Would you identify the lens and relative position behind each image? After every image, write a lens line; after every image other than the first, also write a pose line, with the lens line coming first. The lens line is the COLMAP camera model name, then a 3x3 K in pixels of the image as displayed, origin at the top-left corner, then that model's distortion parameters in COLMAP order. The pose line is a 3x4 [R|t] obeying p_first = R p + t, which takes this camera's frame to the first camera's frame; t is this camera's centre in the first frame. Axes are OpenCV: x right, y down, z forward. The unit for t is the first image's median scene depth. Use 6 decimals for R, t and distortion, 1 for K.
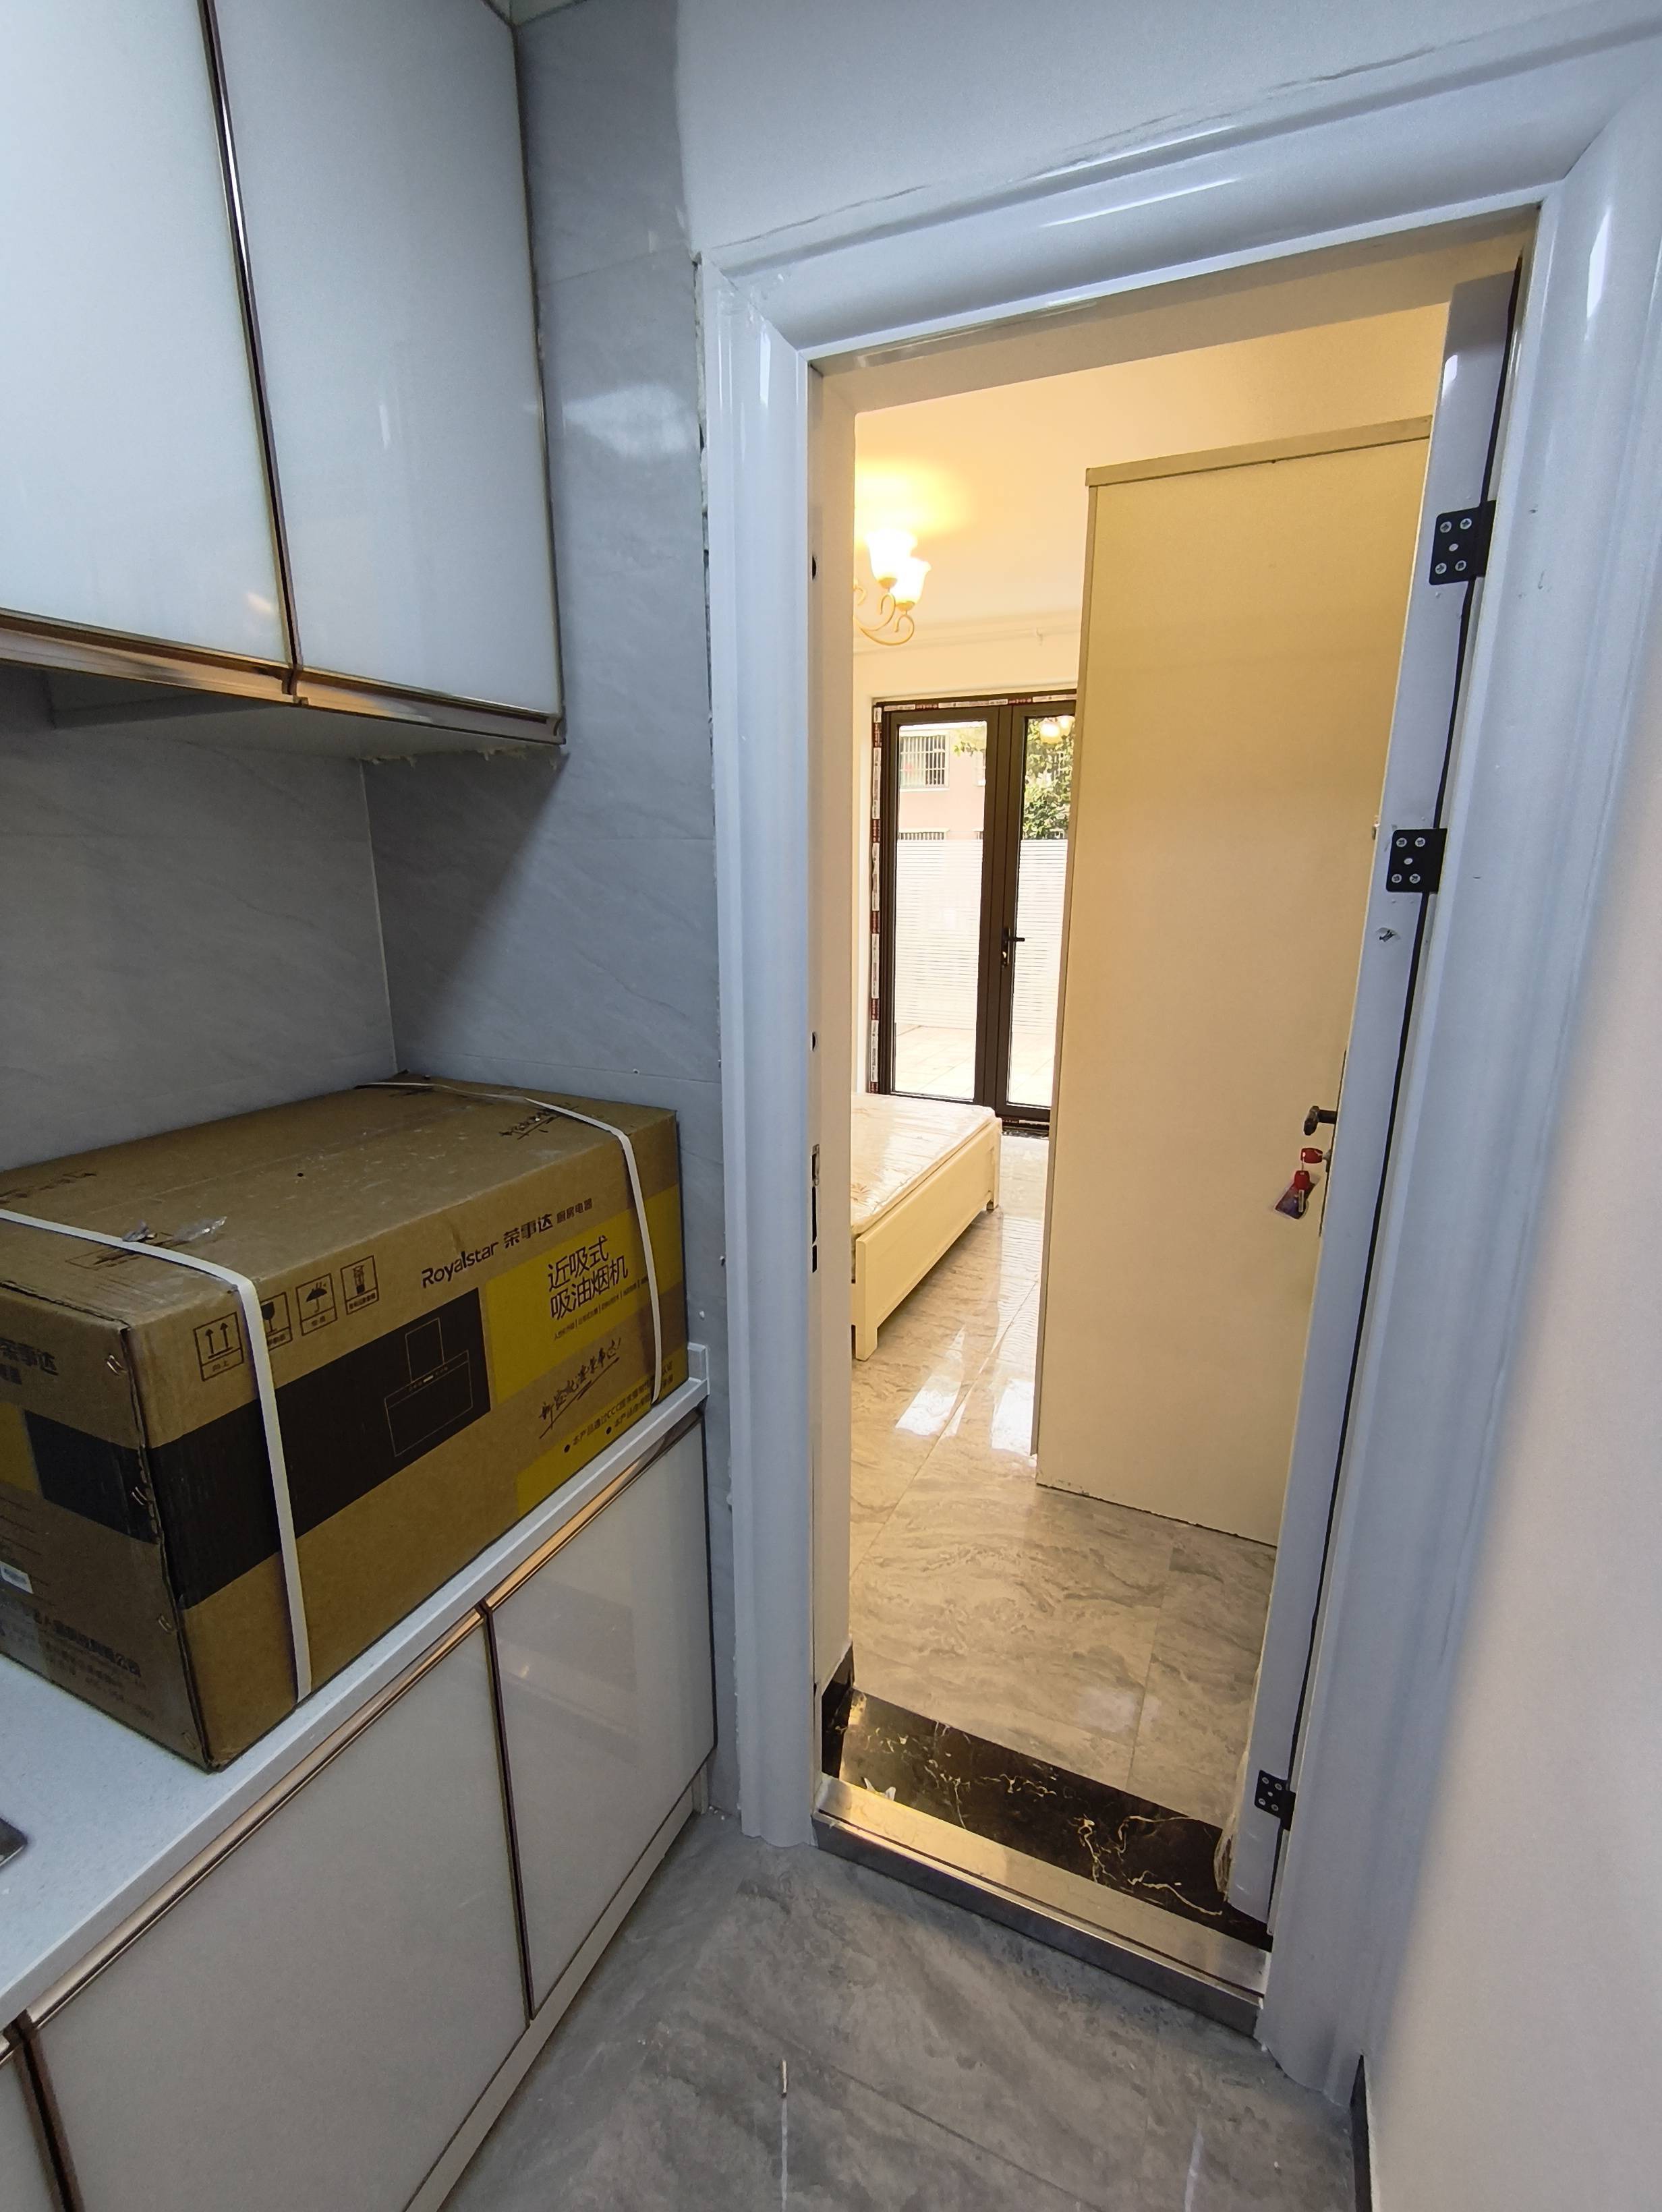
lens RADIAL K [[992.6, 0, 839.9], [0, 992.6, 1115.7], [0, 0, 1]] dist [-0.000809, 0.000071]
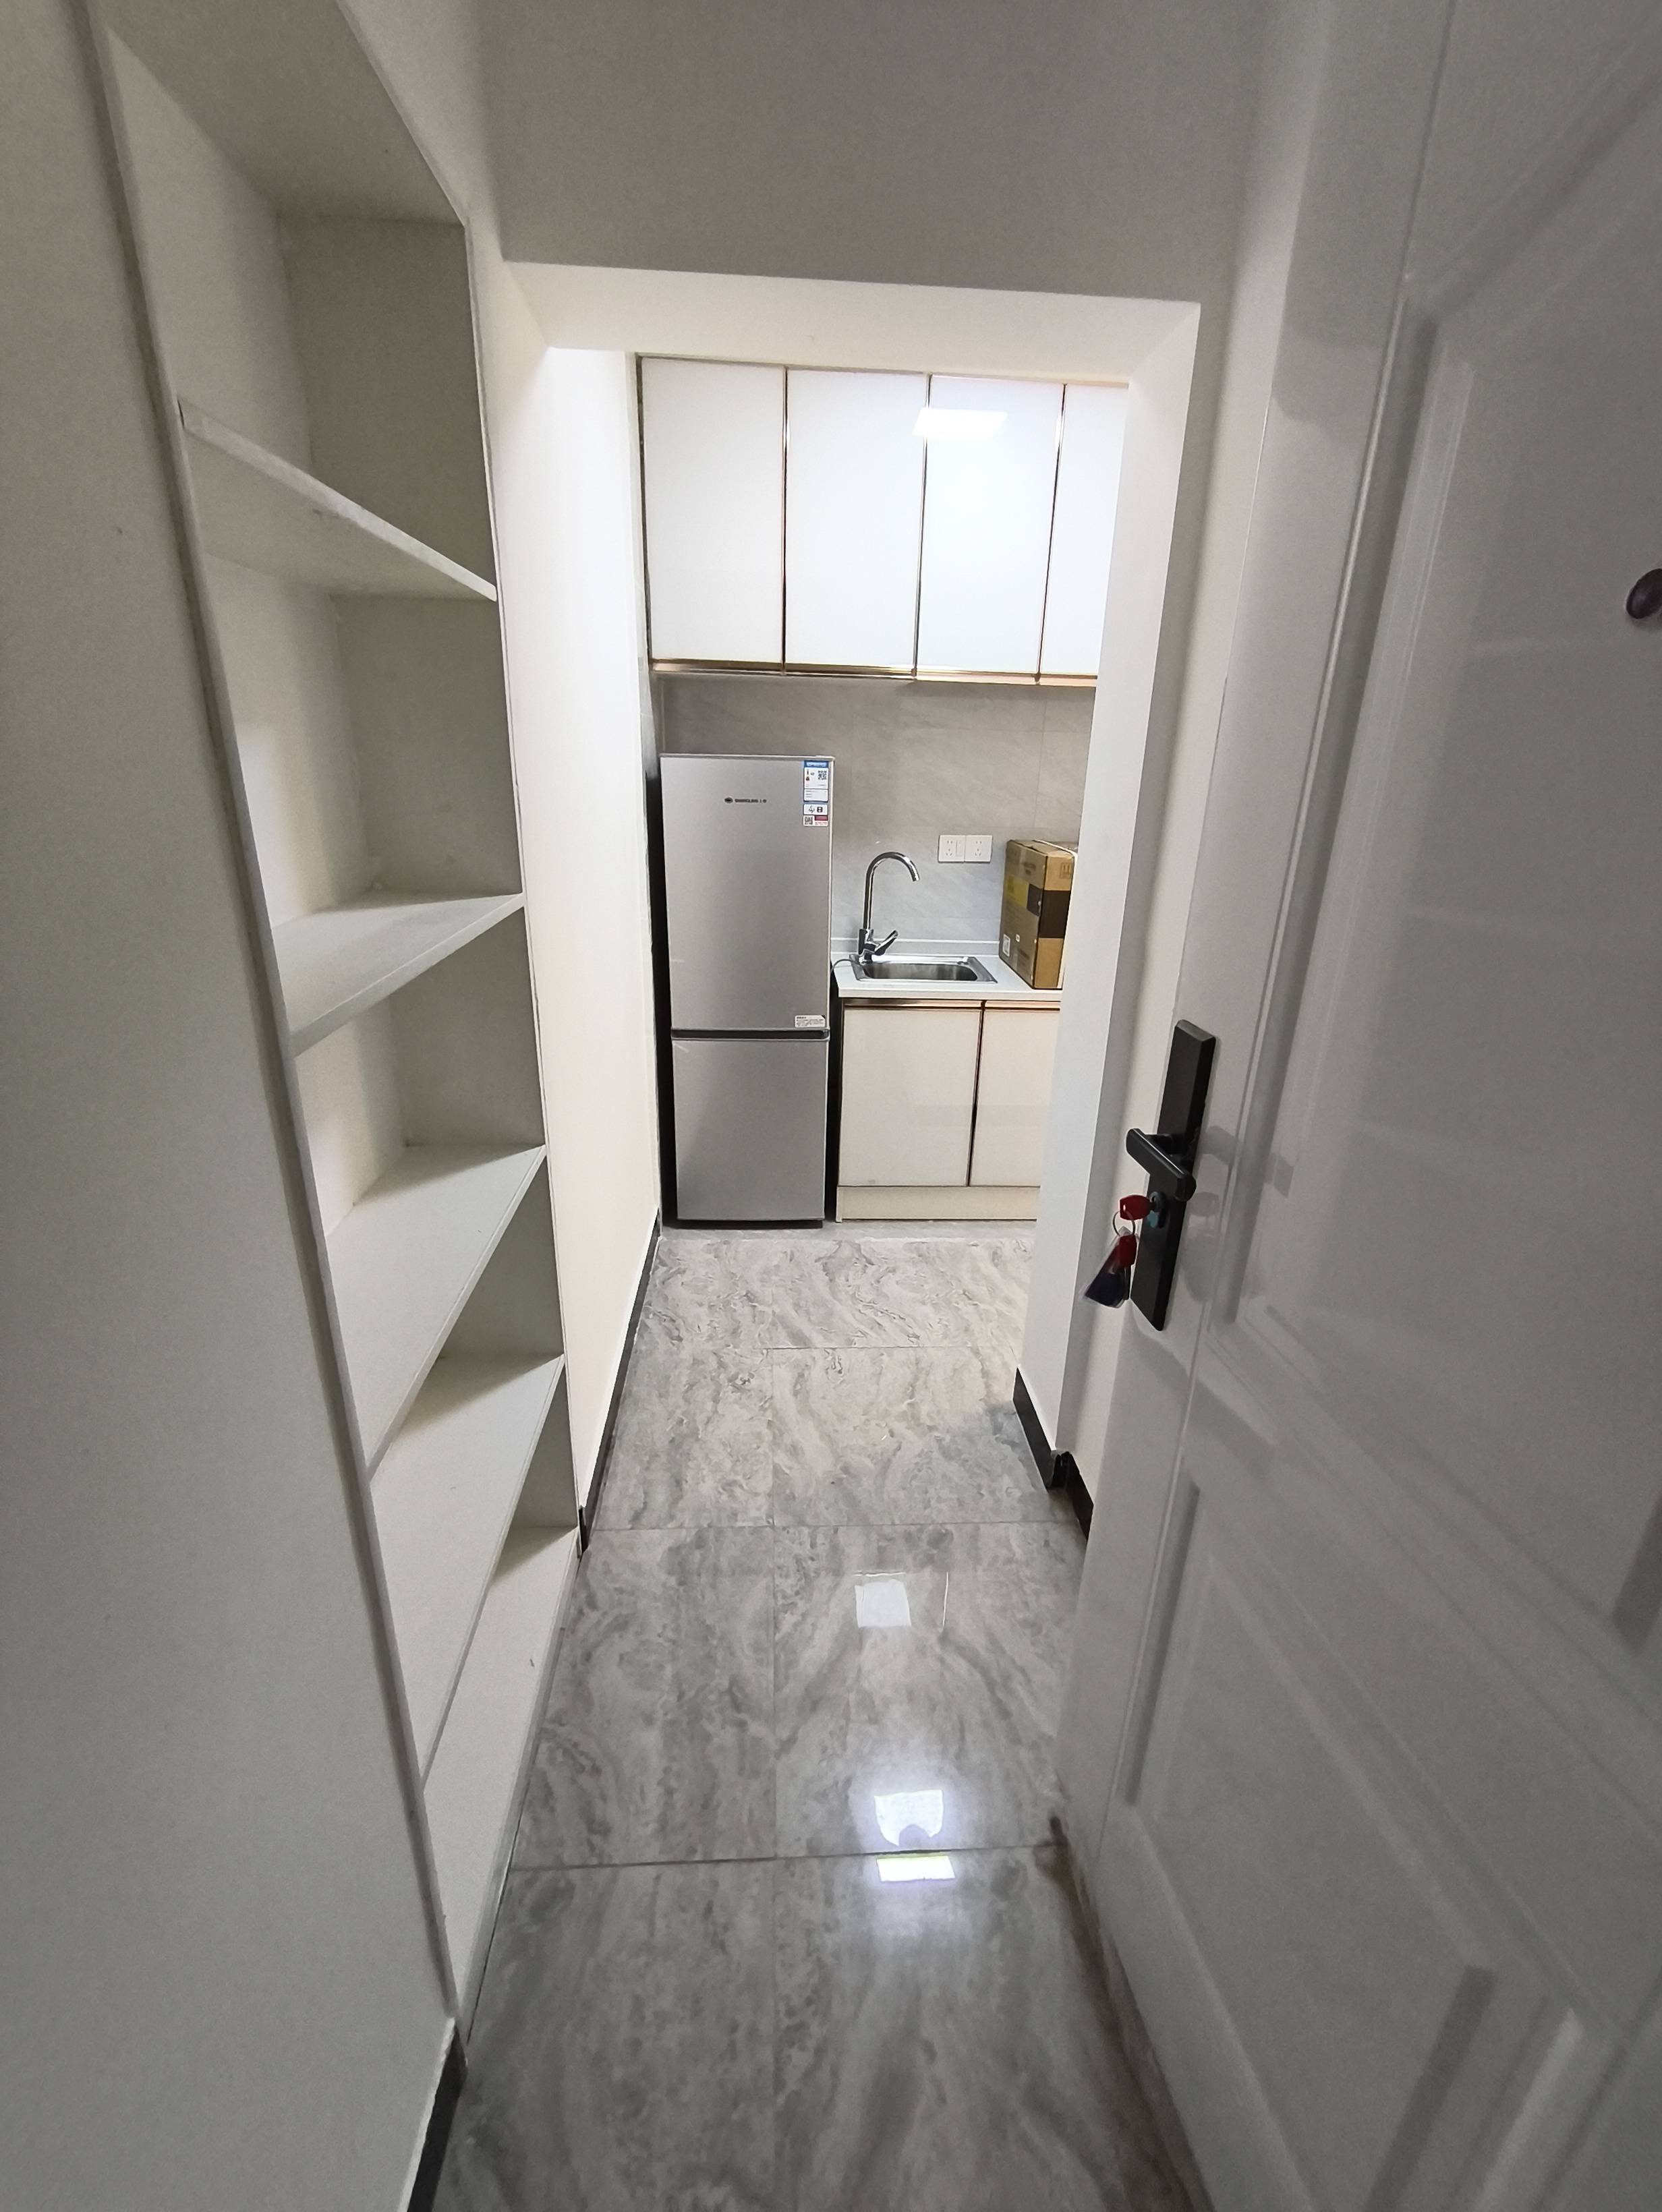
lens RADIAL K [[992.6, 0, 839.9], [0, 992.6, 1115.7], [0, 0, 1]] dist [-0.000809, 0.000071]
pose [[0.471593, 0.323469, -0.820346, 1.652720], [-0.251640, 0.940974, 0.226374, 0.326338], [0.845149, 0.099675, 0.525155, -1.129795]]
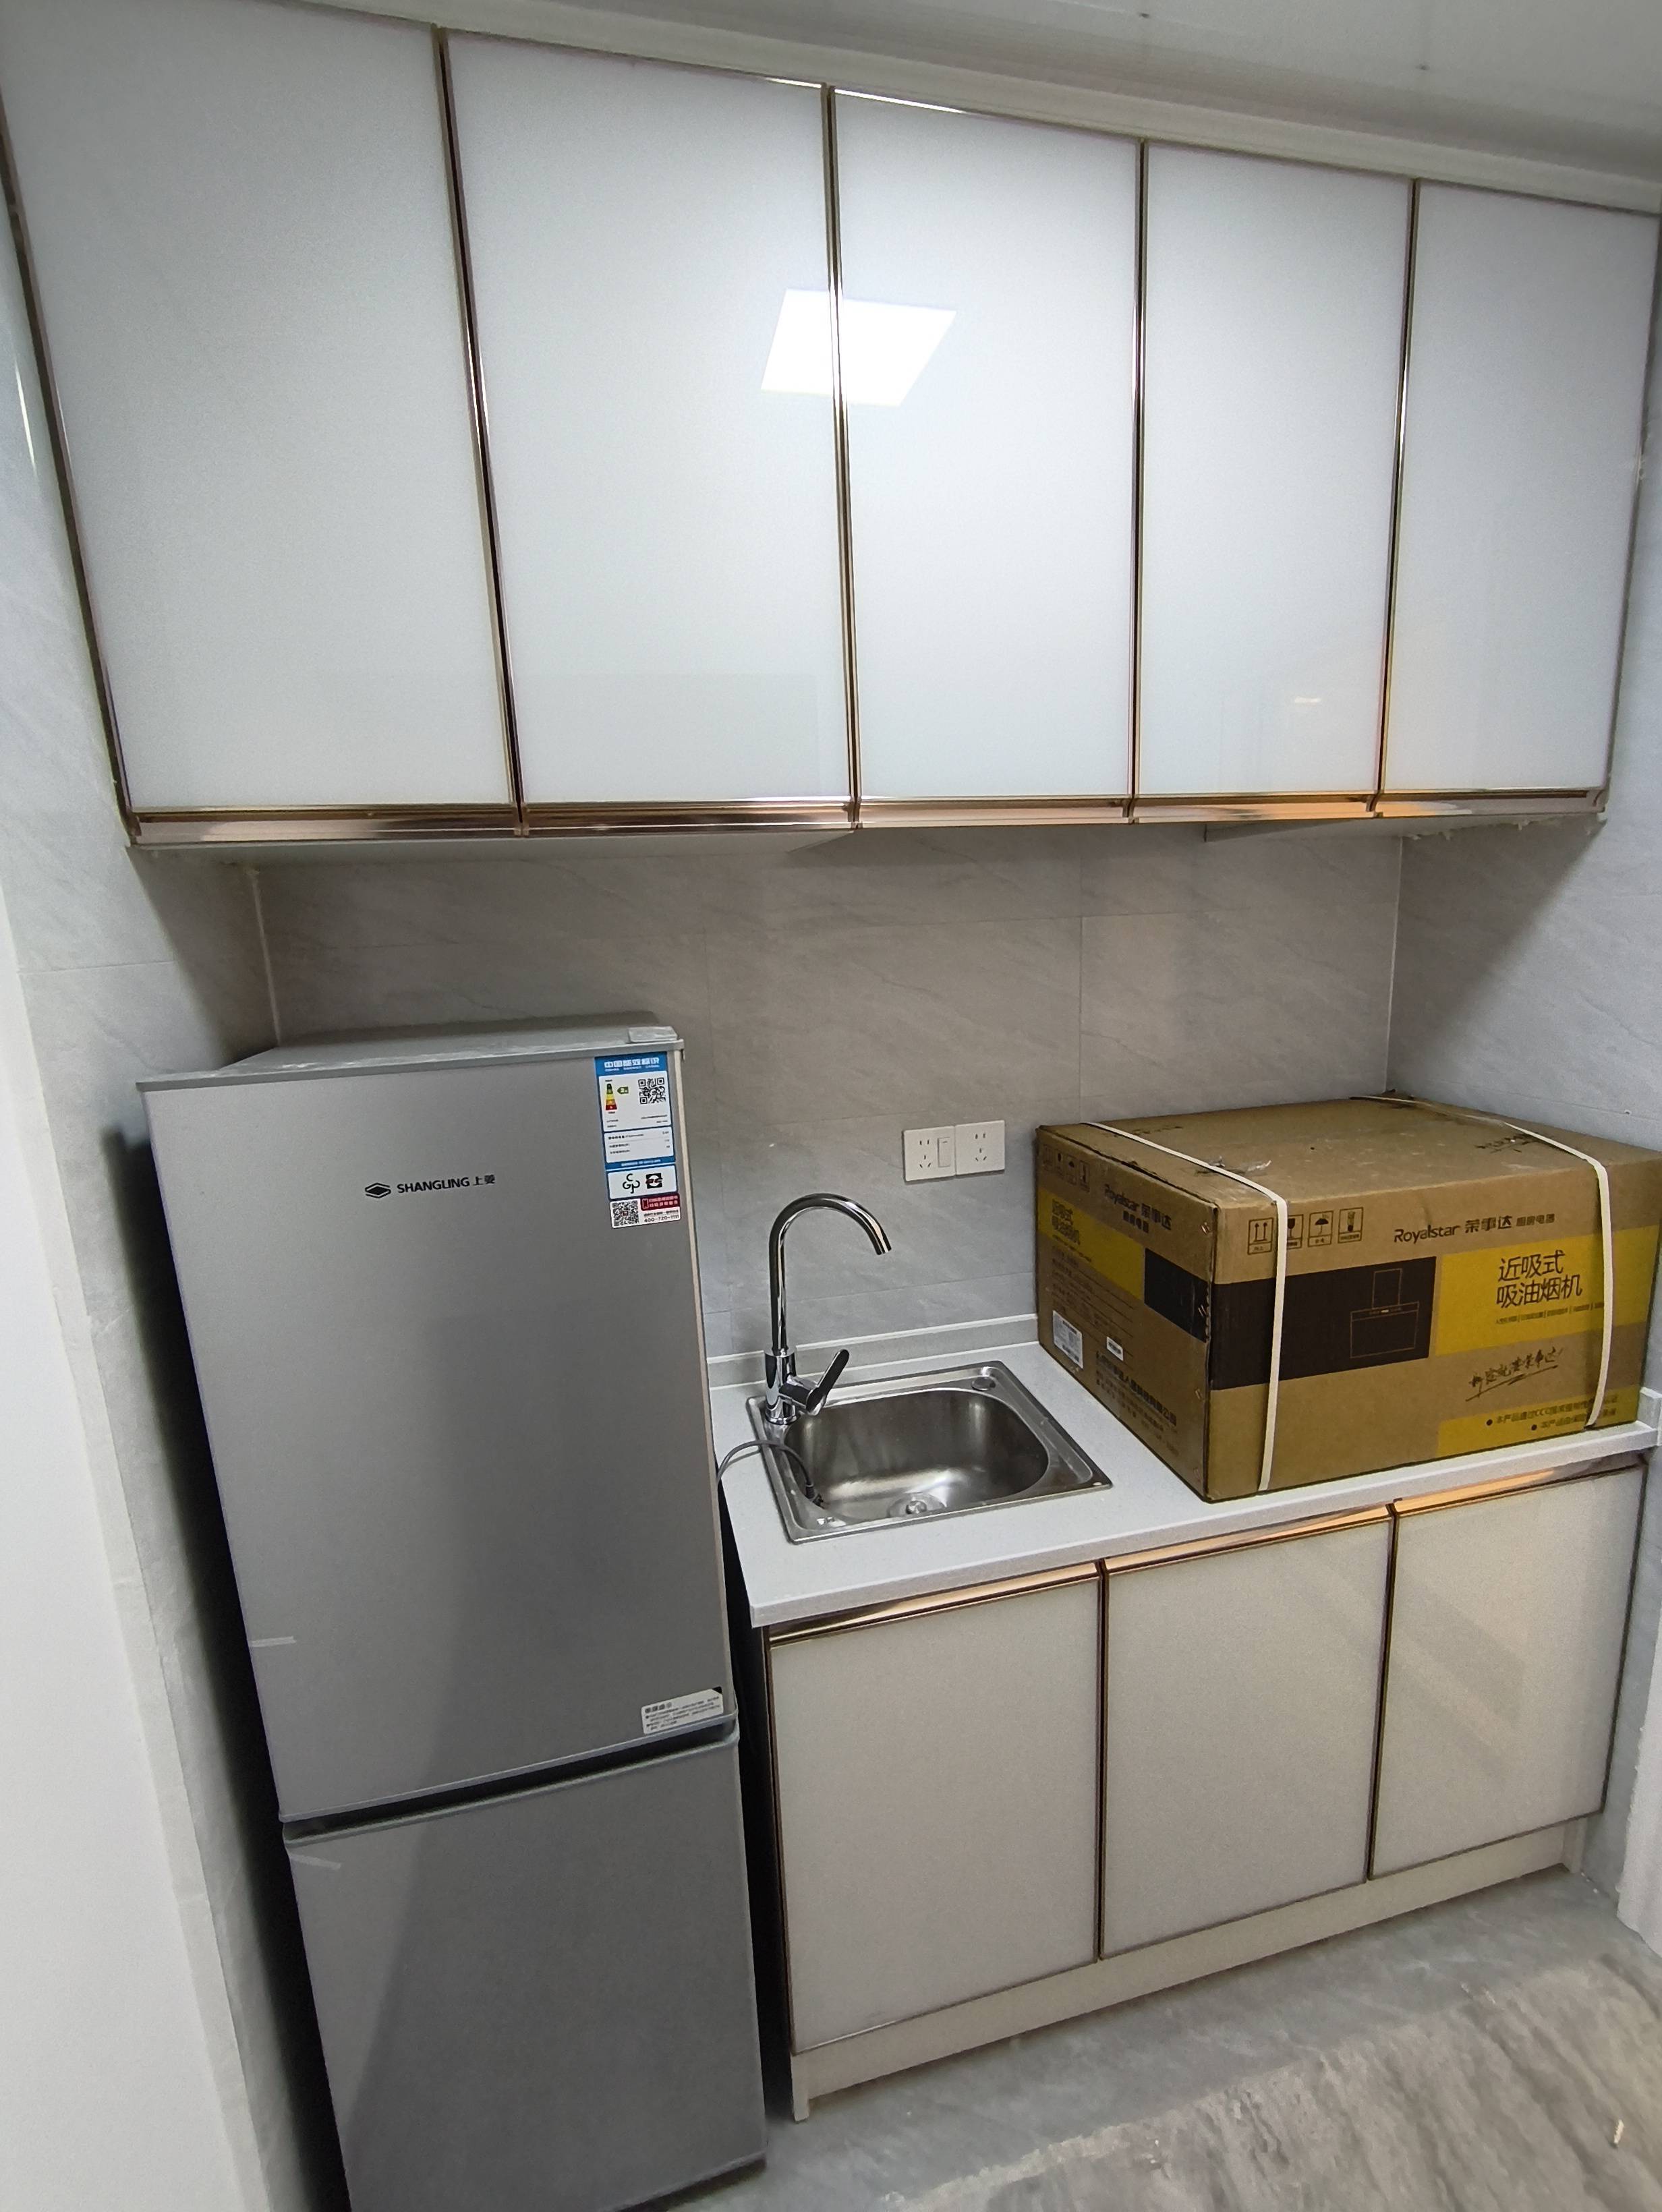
lens RADIAL K [[992.6, 0, 839.9], [0, 992.6, 1115.7], [0, 0, 1]] dist [-0.000809, 0.000071]
pose [[0.618970, 0.130650, -0.774472, 0.113736], [-0.157838, 0.986643, 0.040296, 0.058937], [0.769392, 0.097299, 0.631324, -0.376326]]
